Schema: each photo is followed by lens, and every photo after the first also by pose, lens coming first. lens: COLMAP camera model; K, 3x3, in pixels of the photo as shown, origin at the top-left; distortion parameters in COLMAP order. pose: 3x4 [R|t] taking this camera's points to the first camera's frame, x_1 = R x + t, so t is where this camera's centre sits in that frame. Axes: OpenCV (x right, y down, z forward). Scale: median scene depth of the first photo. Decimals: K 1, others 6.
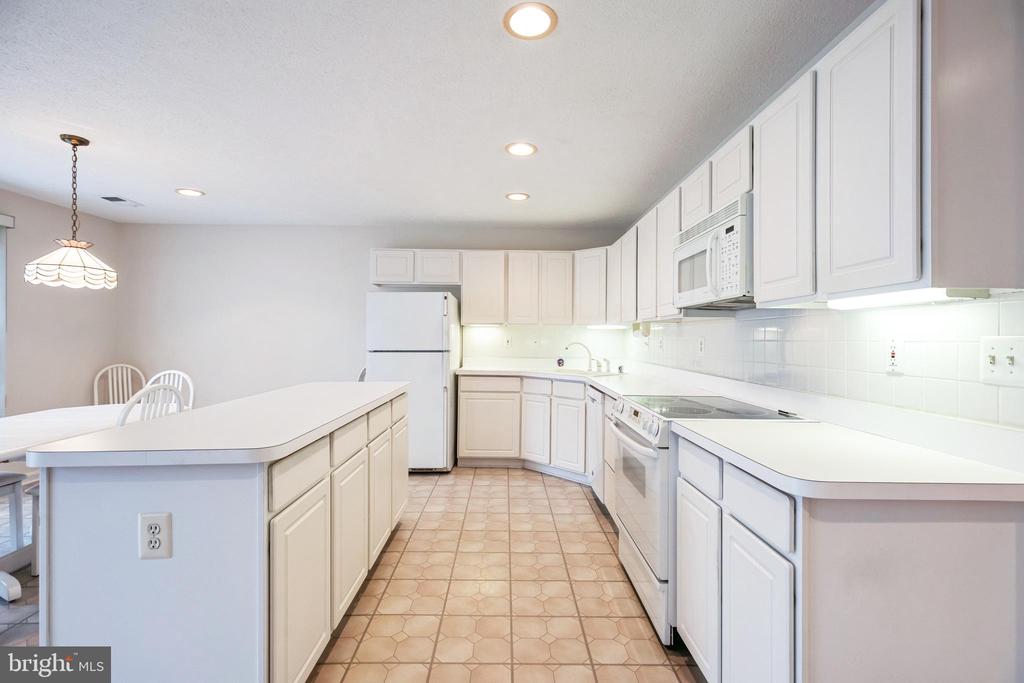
lens RADIAL K [[473.4, 0, 516.5], [0, 473.4, 335.3], [0, 0, 1]] dist [0.016724, -0.001431]
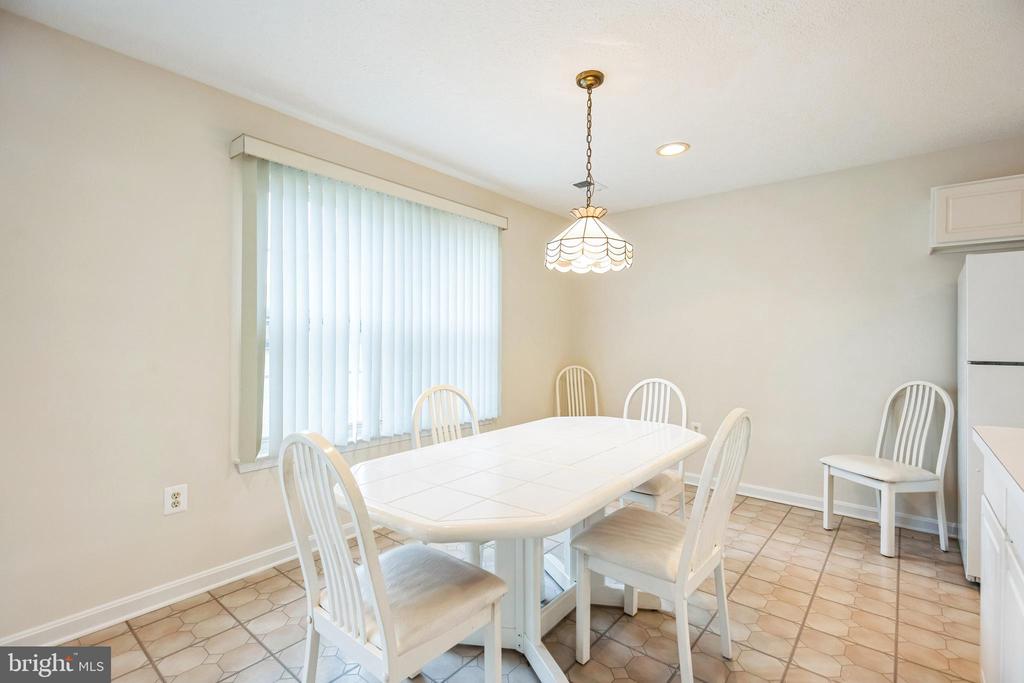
lens RADIAL K [[473.4, 0, 513.7], [0, 473.4, 343.1], [0, 0, 1]] dist [0.016724, -0.001431]
pose [[0.748040, 0.013612, -0.663515, -0.358111], [-0.002801, 0.999845, 0.017354, 0.002929], [0.663648, -0.011123, 0.747962, 0.247951]]
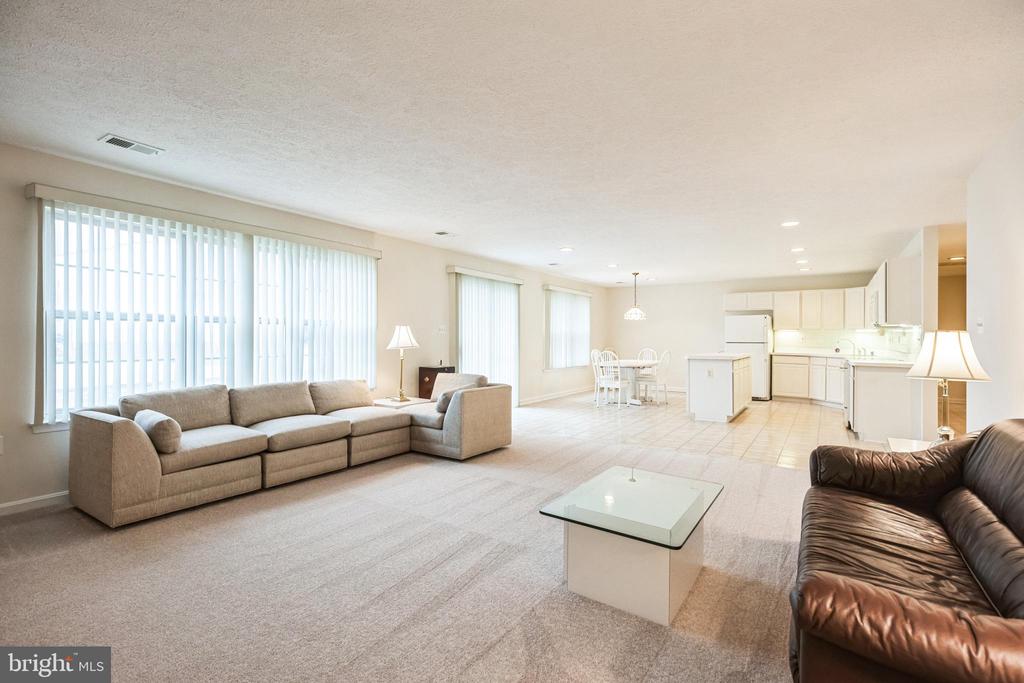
lens RADIAL K [[473.4, 0, 510.9], [0, 473.4, 331.9], [0, 0, 1]] dist [0.016724, -0.001431]
pose [[0.819939, -0.005601, -0.572424, 0.140531], [-0.000738, 0.999941, -0.010842, 0.009769], [0.572451, 0.009313, 0.819886, -1.463630]]
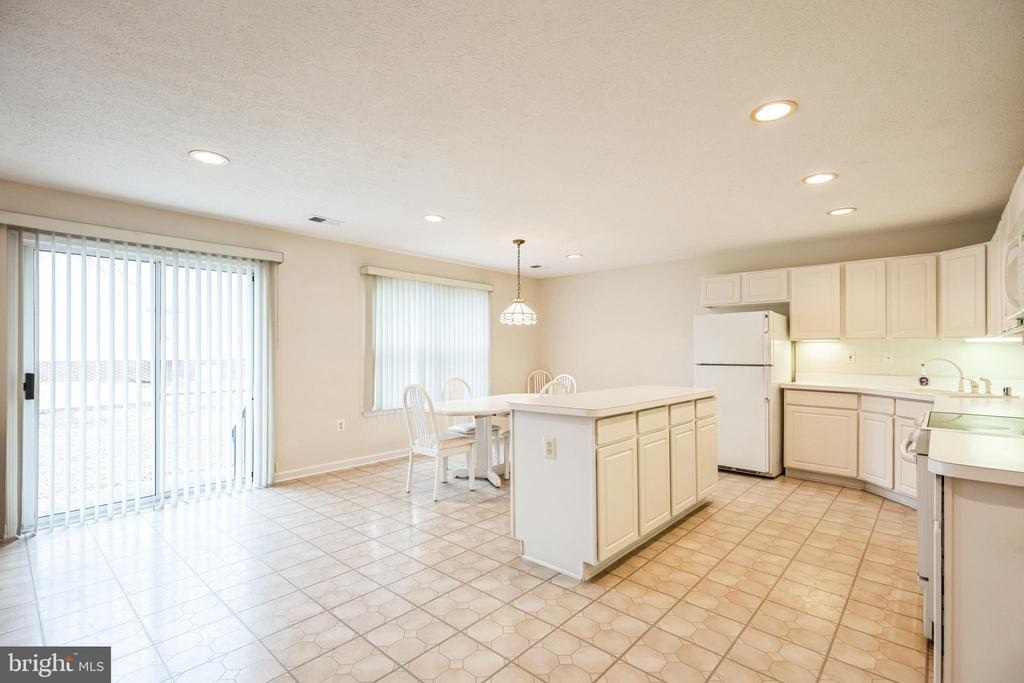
lens RADIAL K [[473.4, 0, 512.6], [0, 473.4, 342.3], [0, 0, 1]] dist [0.016724, -0.001431]
pose [[0.729206, -0.018187, -0.684053, 0.180050], [0.004670, 0.999756, -0.021601, 0.001339], [0.684278, 0.012557, 0.729113, -0.203807]]
